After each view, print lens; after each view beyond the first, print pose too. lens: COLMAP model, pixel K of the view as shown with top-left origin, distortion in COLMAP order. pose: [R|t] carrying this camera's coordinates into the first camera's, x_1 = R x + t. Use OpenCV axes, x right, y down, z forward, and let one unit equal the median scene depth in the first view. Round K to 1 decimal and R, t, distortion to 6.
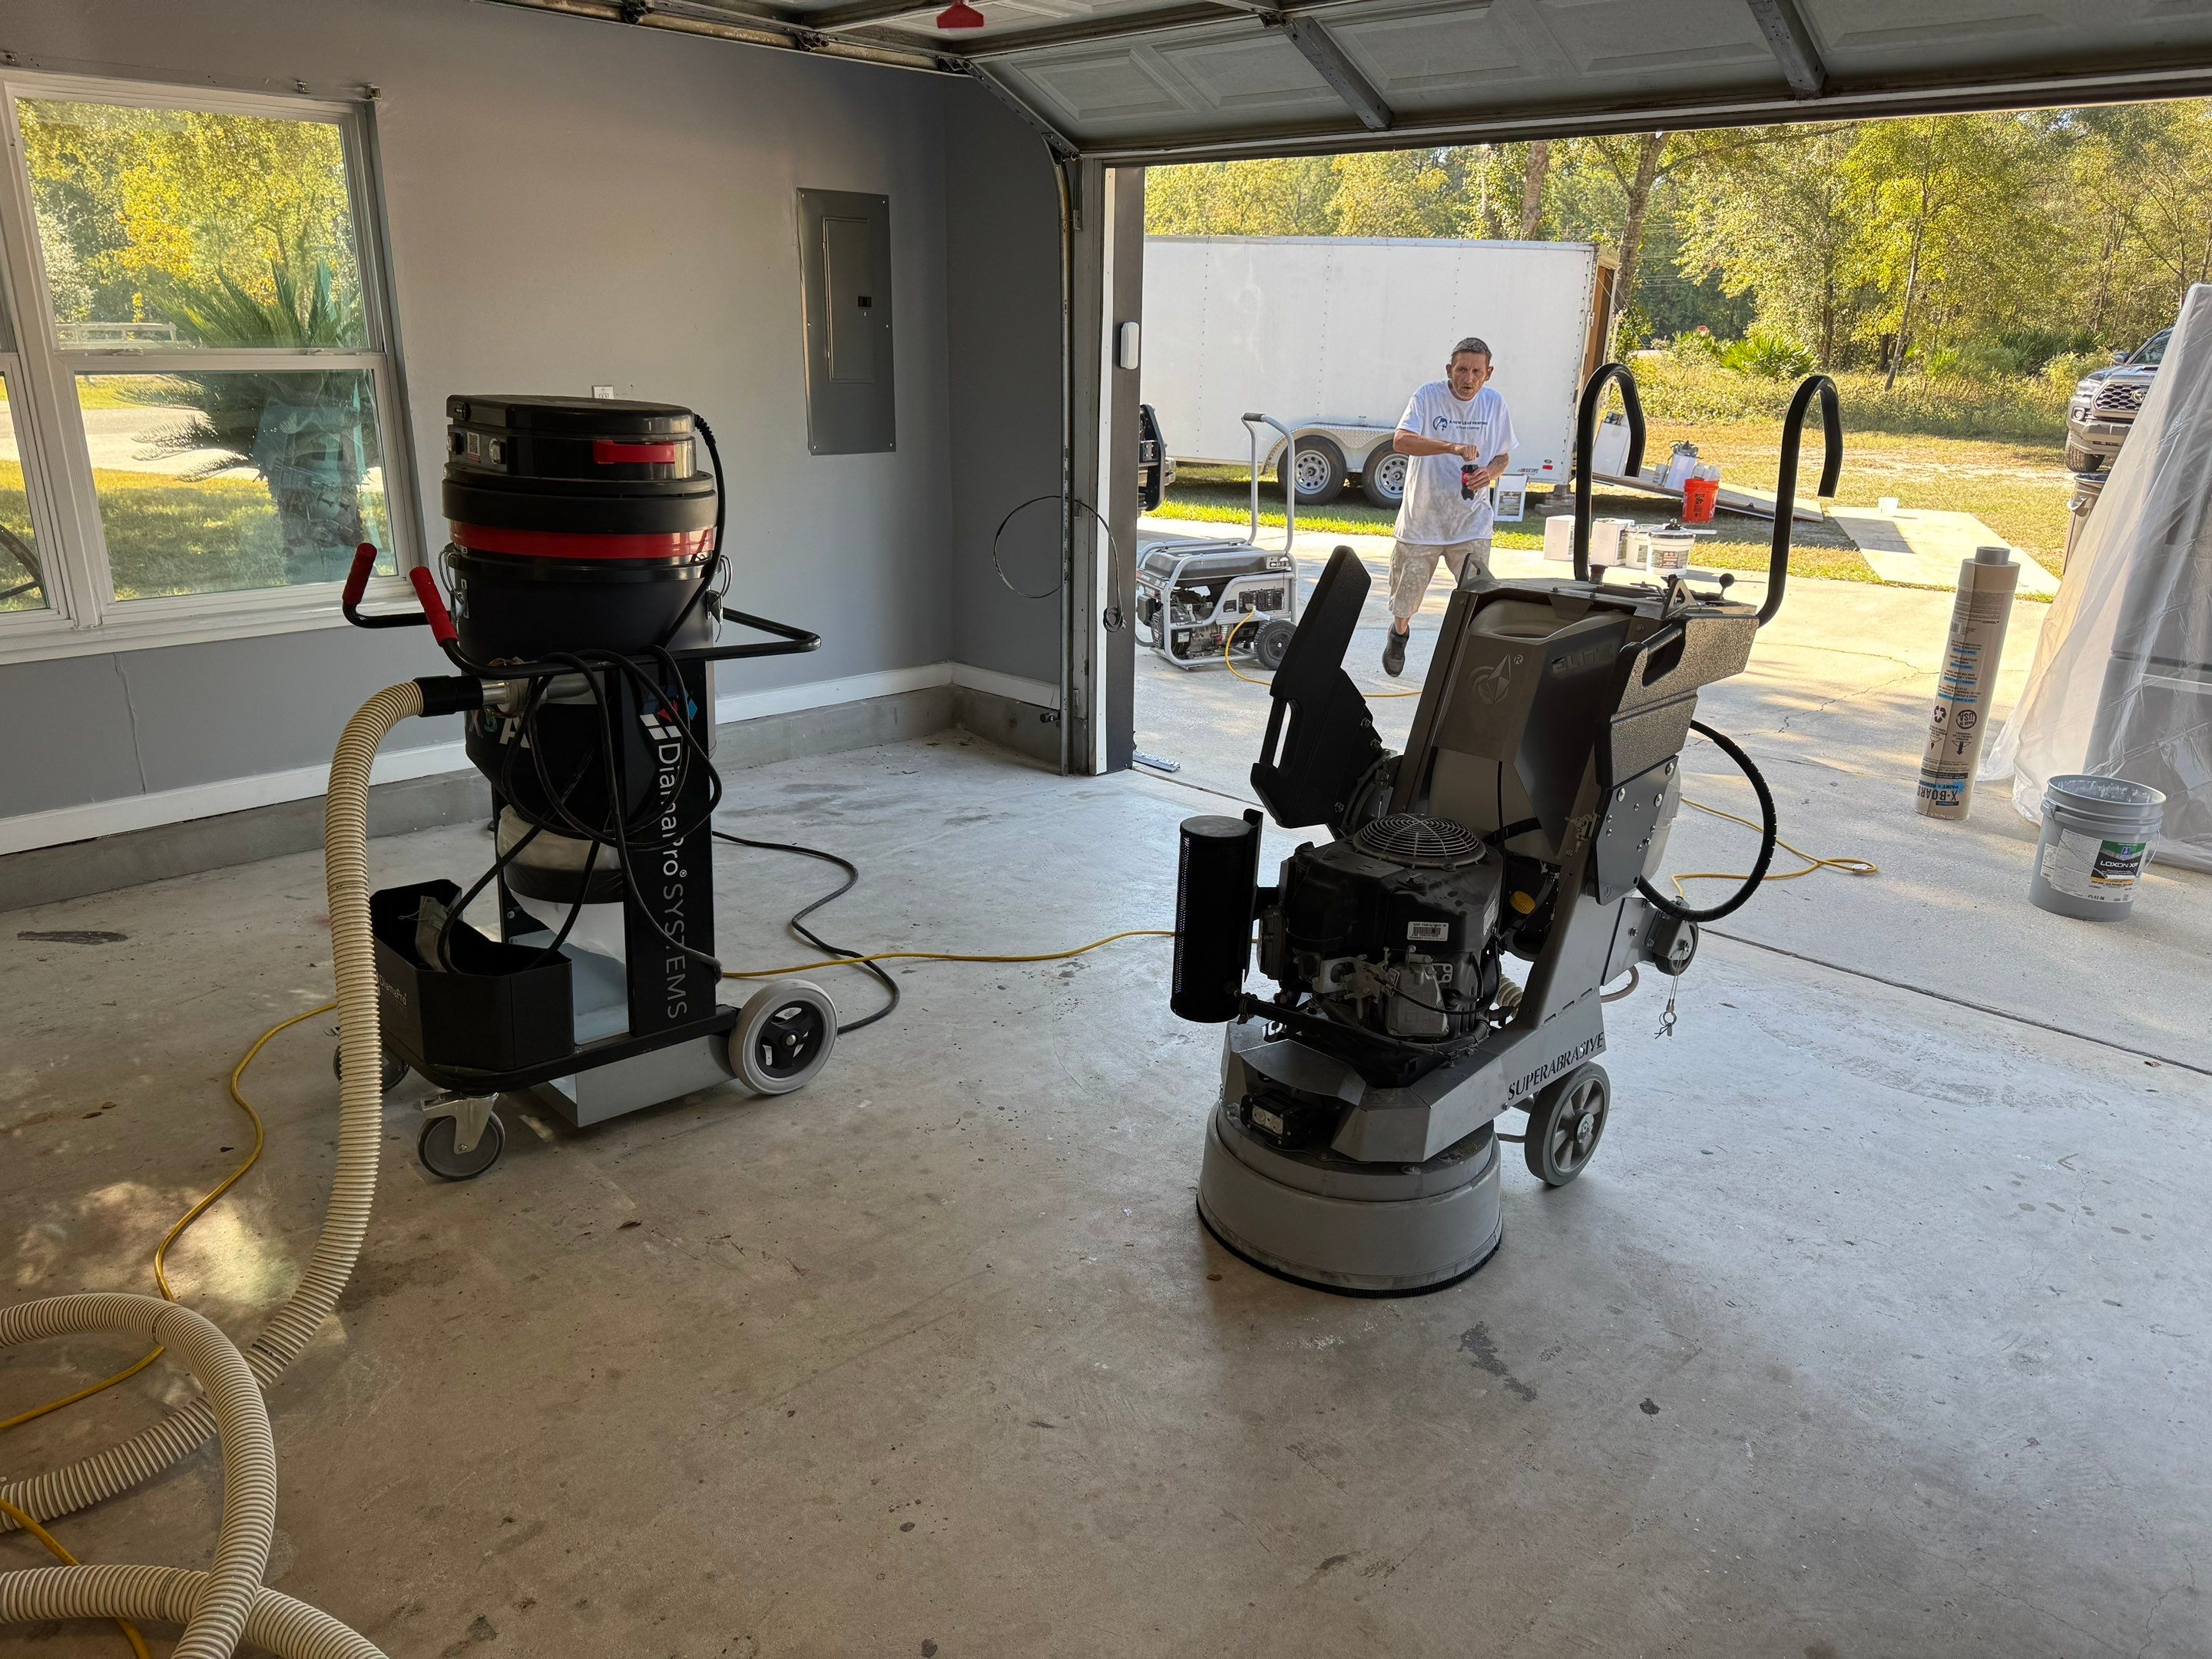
lens RADIAL K [[1580.8, 0, 1106.0], [0, 1580.8, 829.5], [0, 0, 1]] dist [0.008563, 0.002243]
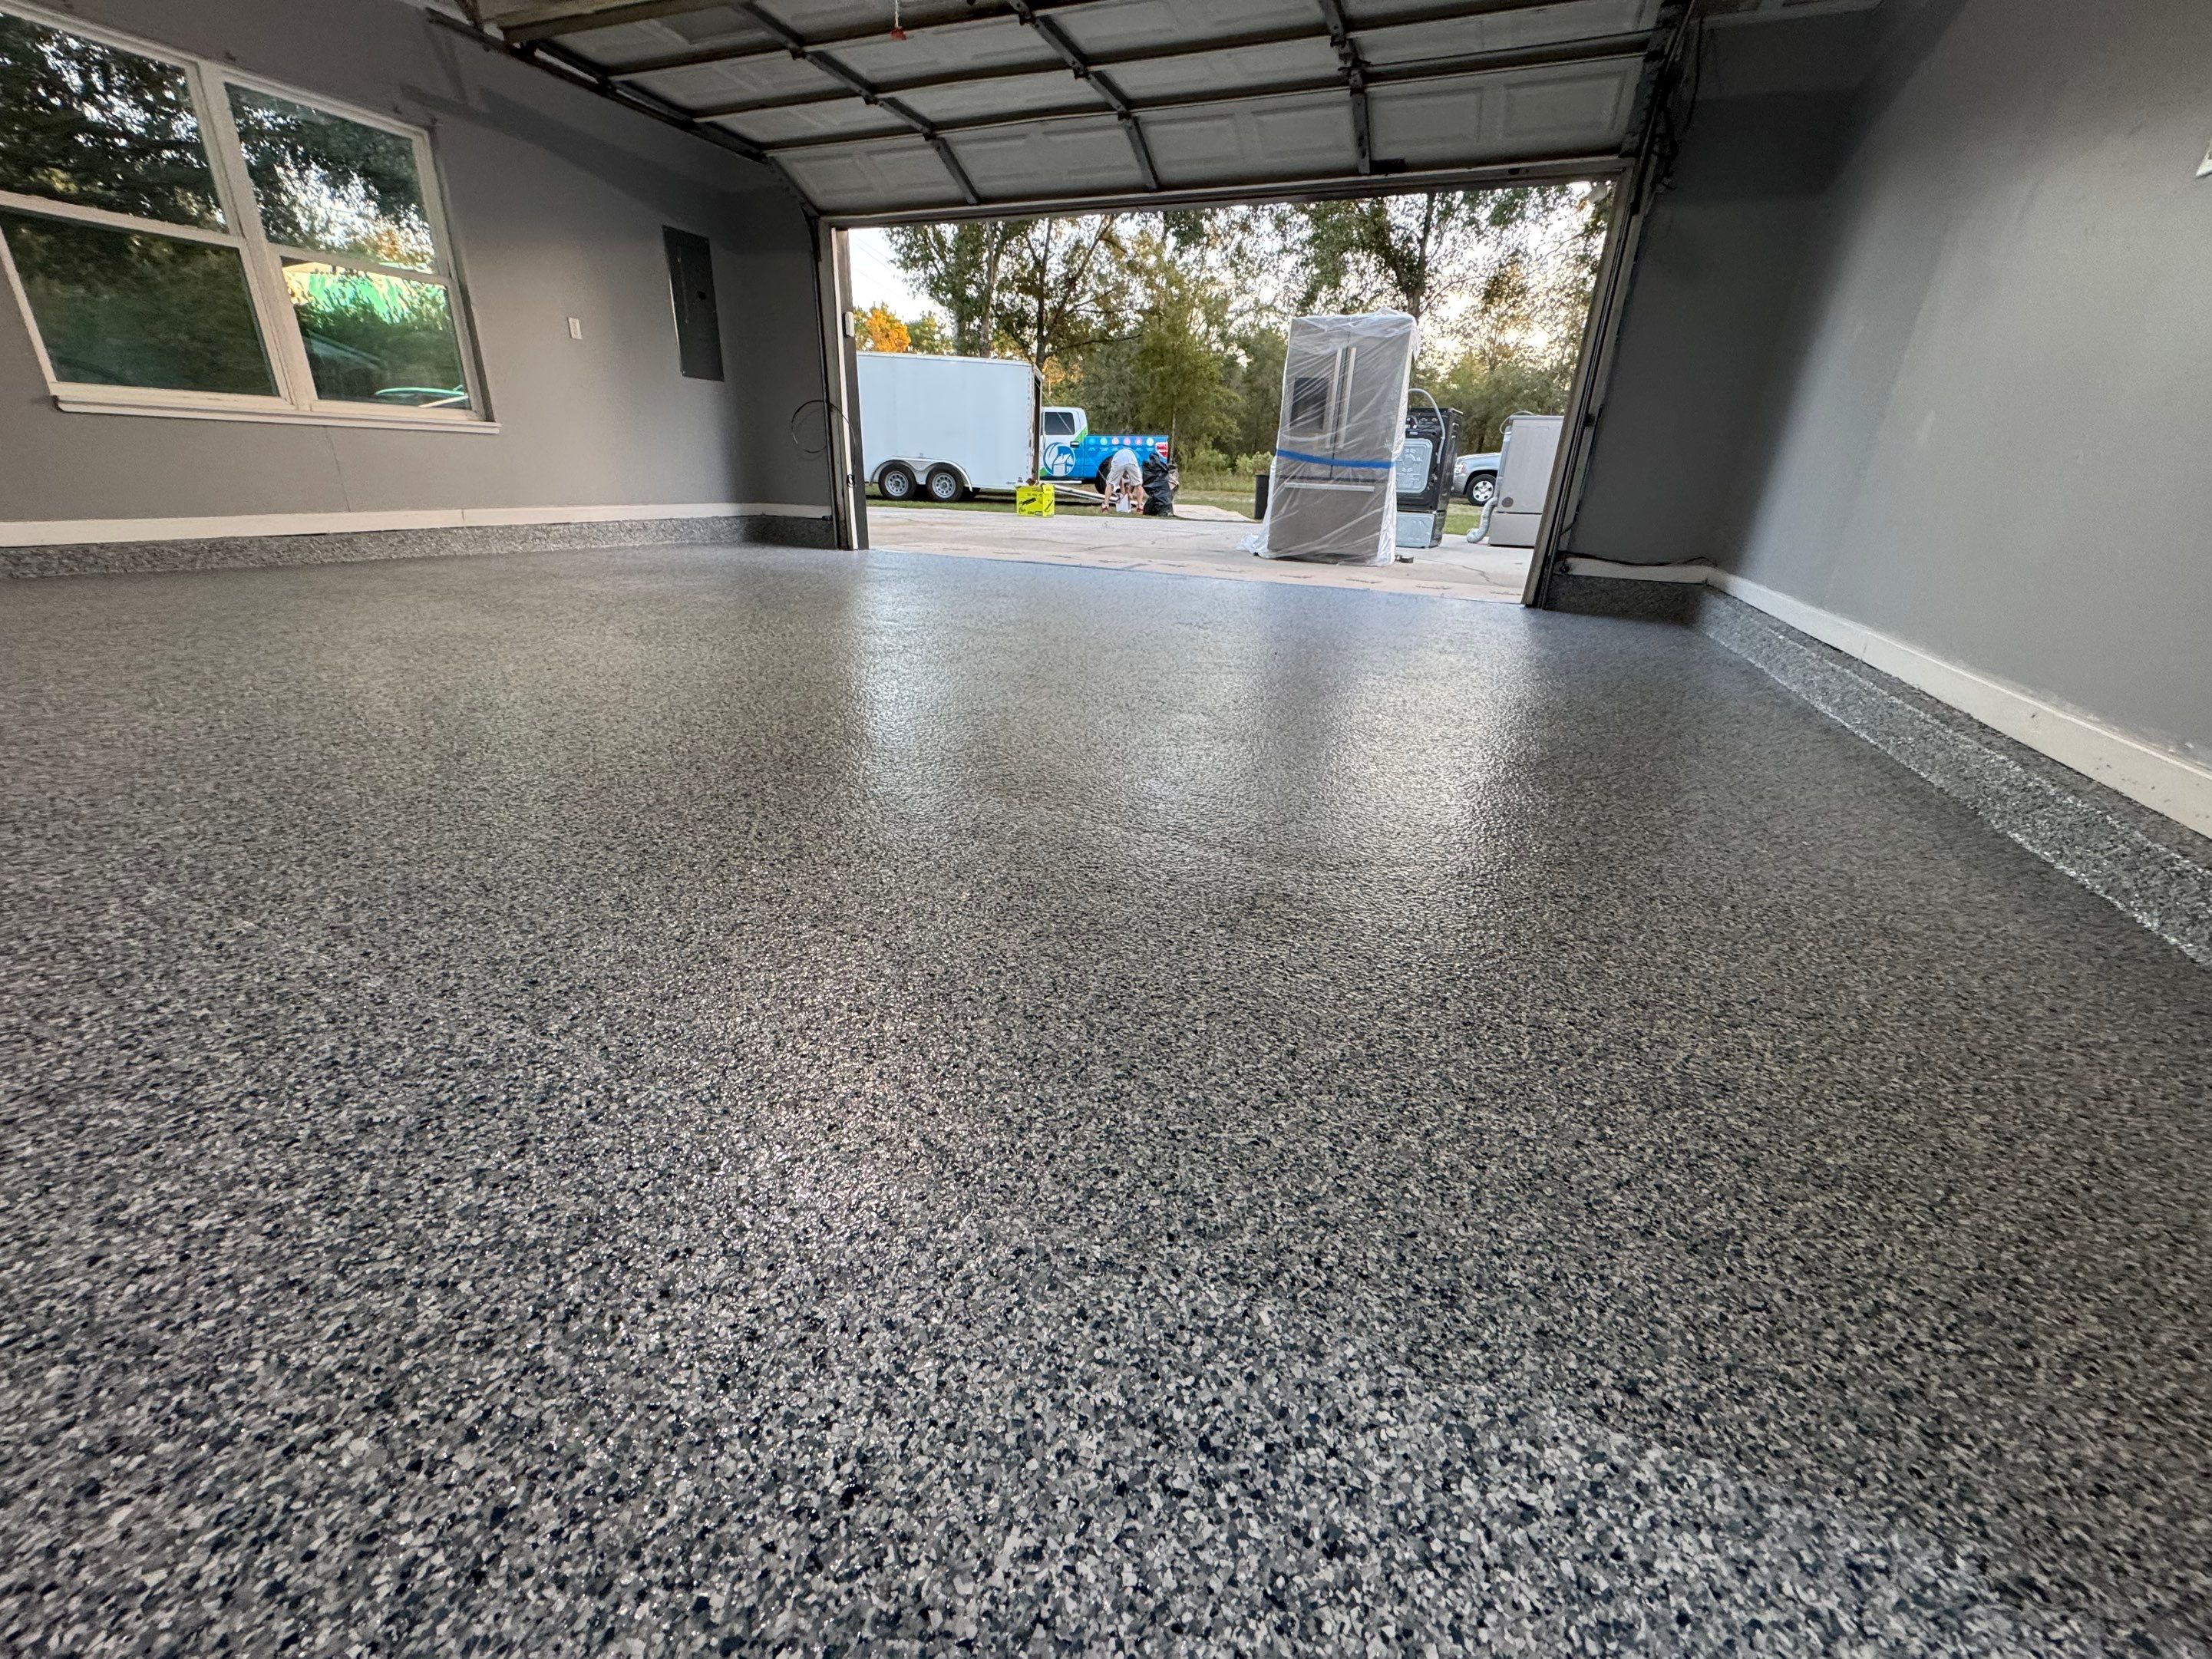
lens RADIAL K [[878.3, 0, 1103.7], [0, 878.3, 831.2], [0, 0, 1]] dist [-0.001922, 0.000179]
pose [[0.929030, -0.123484, 0.348791, -0.148145], [0.091225, 0.990009, 0.107514, 0.237136], [-0.358583, -0.068065, 0.931013, -0.209766]]
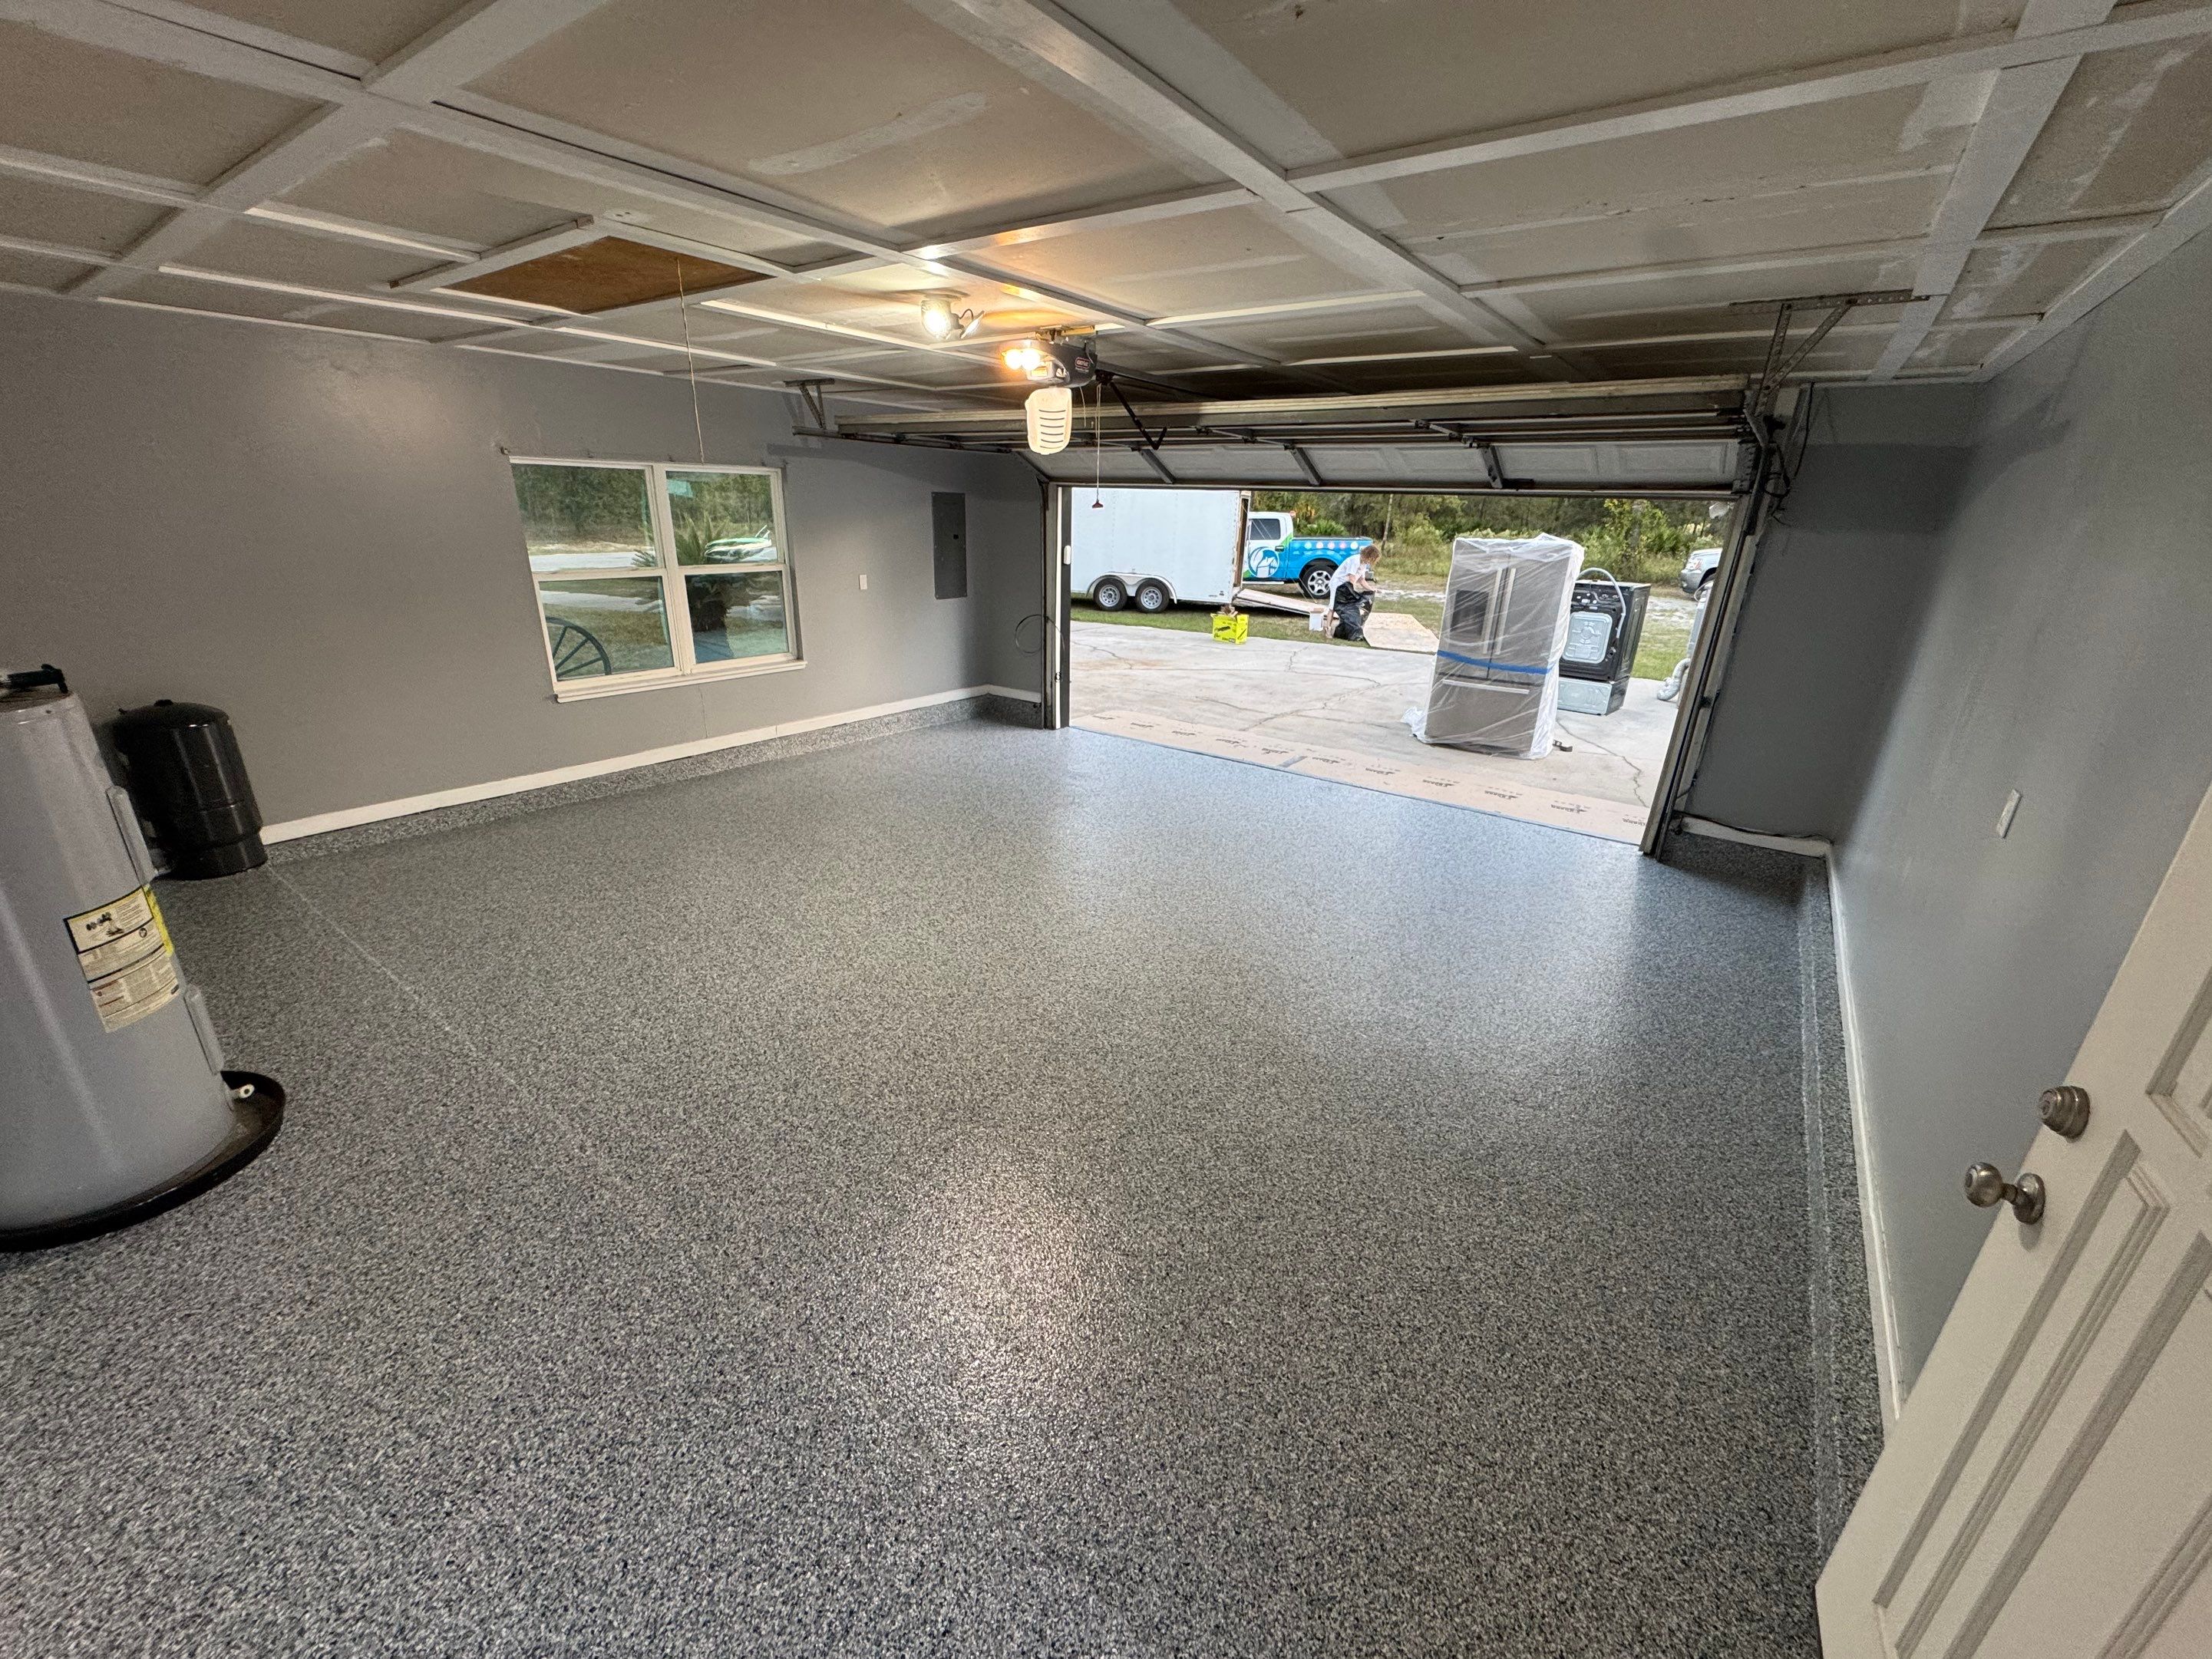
lens RADIAL K [[878.3, 0, 1103.7], [0, 878.3, 831.2], [0, 0, 1]] dist [-0.001922, 0.000179]
pose [[0.989568, -0.039921, 0.138422, -0.129835], [0.033248, 0.998186, 0.050185, 0.059201], [-0.140175, -0.045059, 0.989101, -0.380393]]
